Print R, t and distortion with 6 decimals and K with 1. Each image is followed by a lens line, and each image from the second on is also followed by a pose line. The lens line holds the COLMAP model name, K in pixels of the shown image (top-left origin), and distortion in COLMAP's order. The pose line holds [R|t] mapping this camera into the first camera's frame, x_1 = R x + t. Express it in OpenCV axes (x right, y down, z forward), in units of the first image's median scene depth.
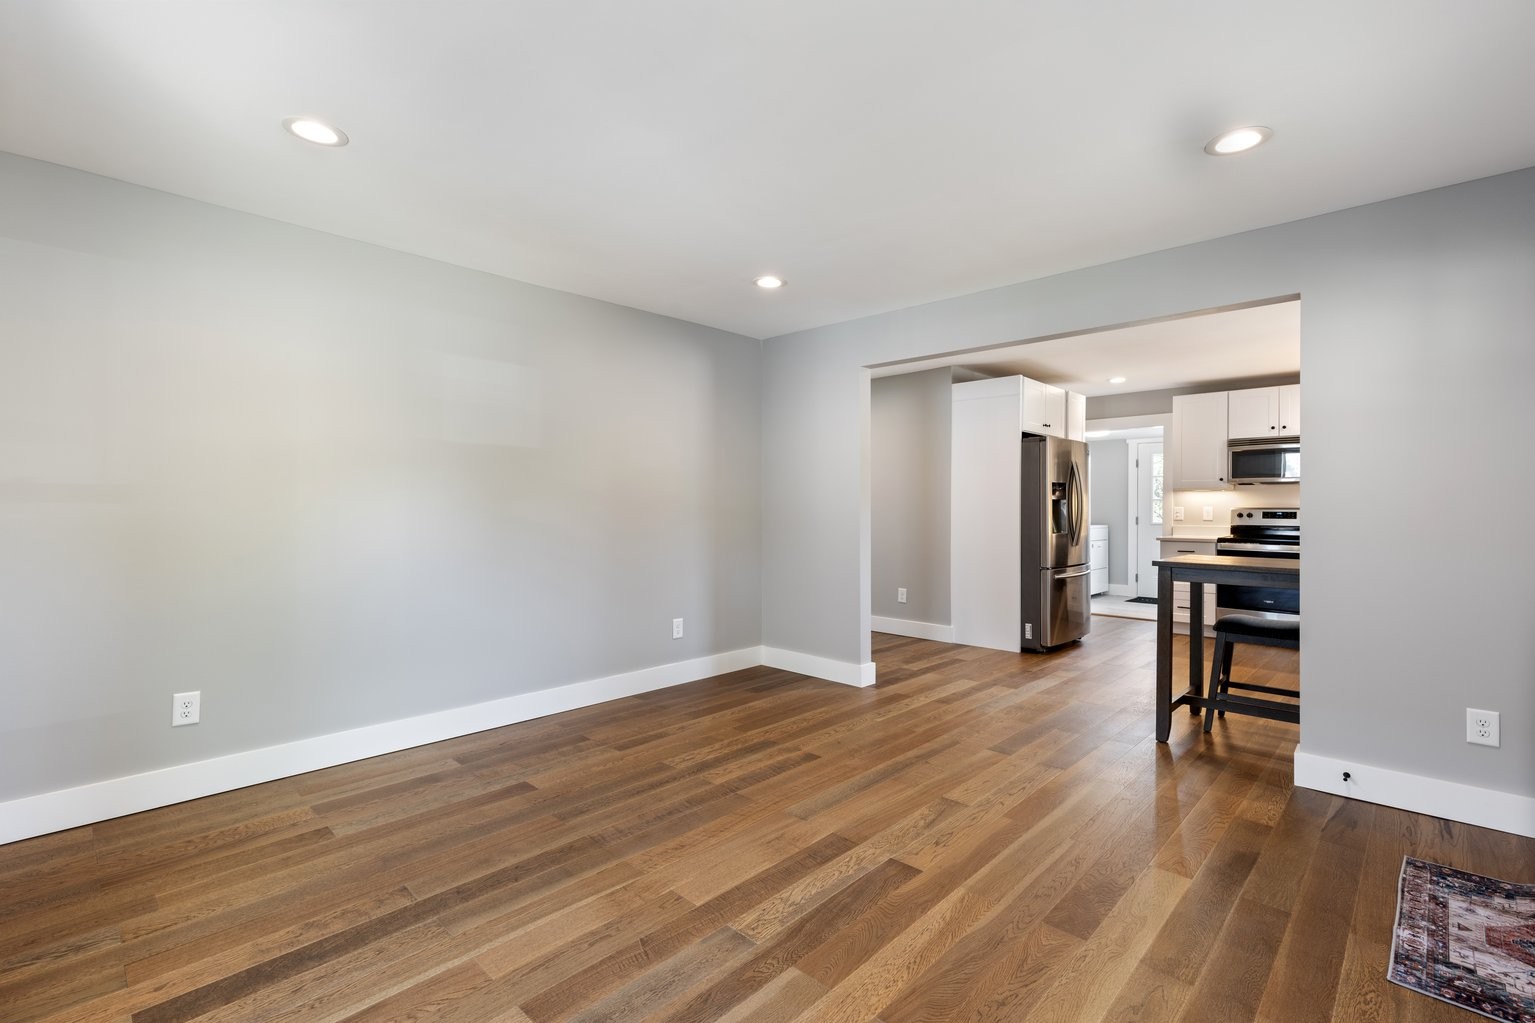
lens RADIAL K [[700.9, 0, 762.9], [0, 700.9, 511.8], [0, 0, 1]] dist [0.000740, 0.000094]
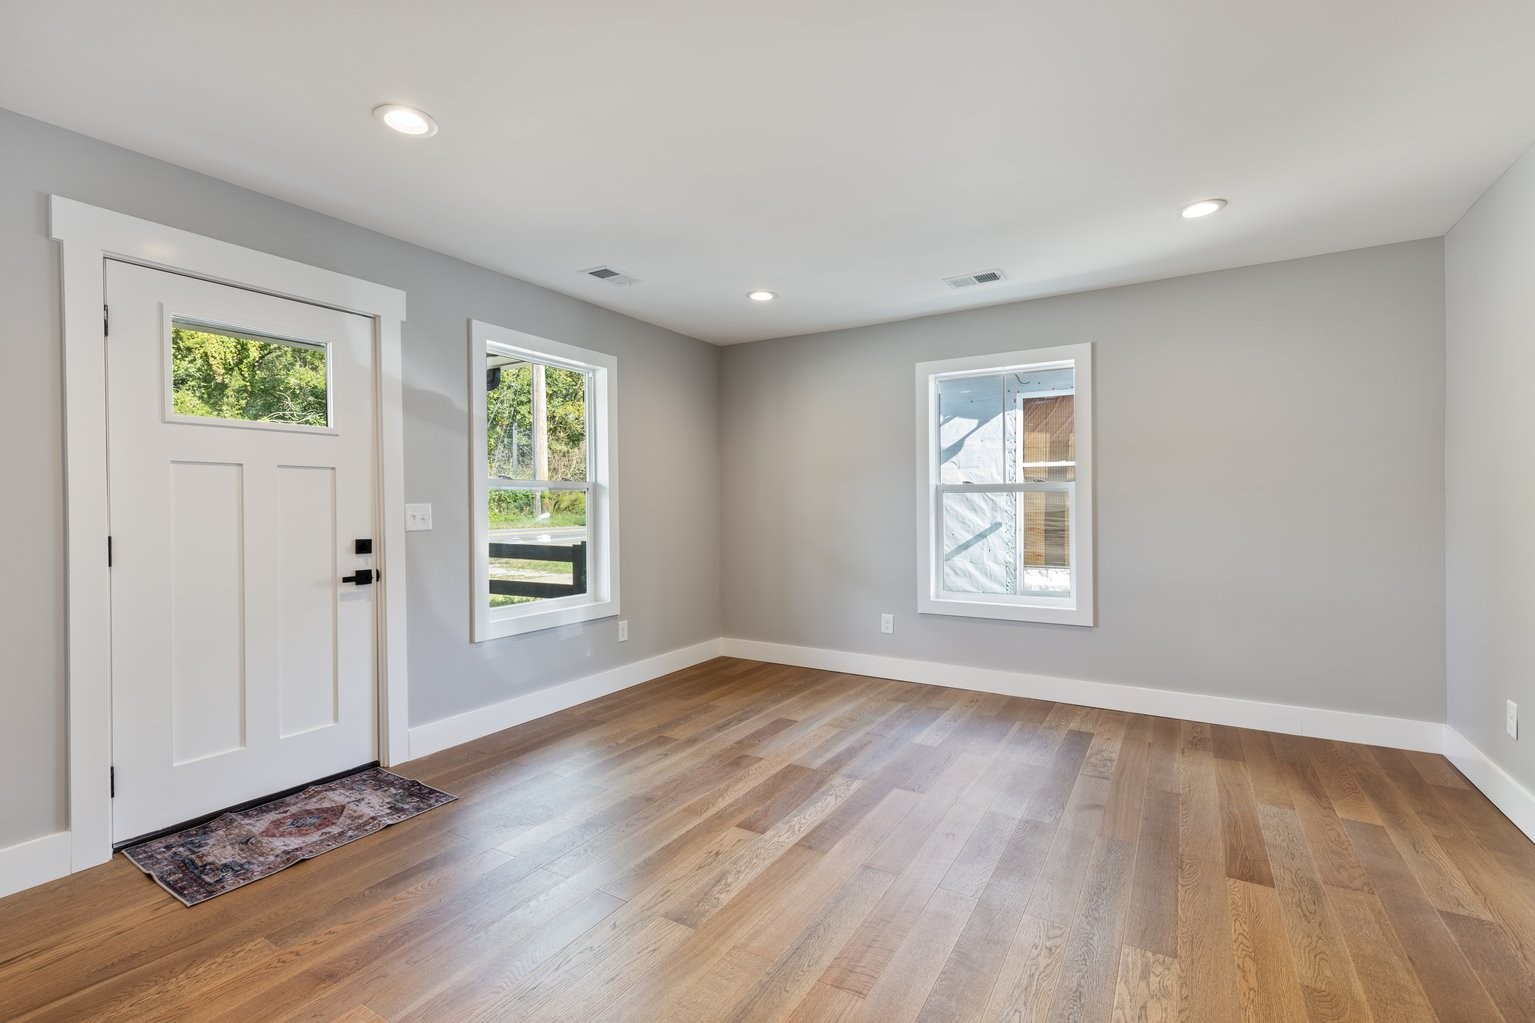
lens RADIAL K [[700.9, 0, 767.4], [0, 700.9, 509.7], [0, 0, 1]] dist [0.000740, 0.000094]
pose [[-0.975851, 0.006573, -0.218337, 0.300921], [0.003846, 0.999909, 0.012910, -0.009281], [0.218402, 0.011758, -0.975788, 1.510816]]
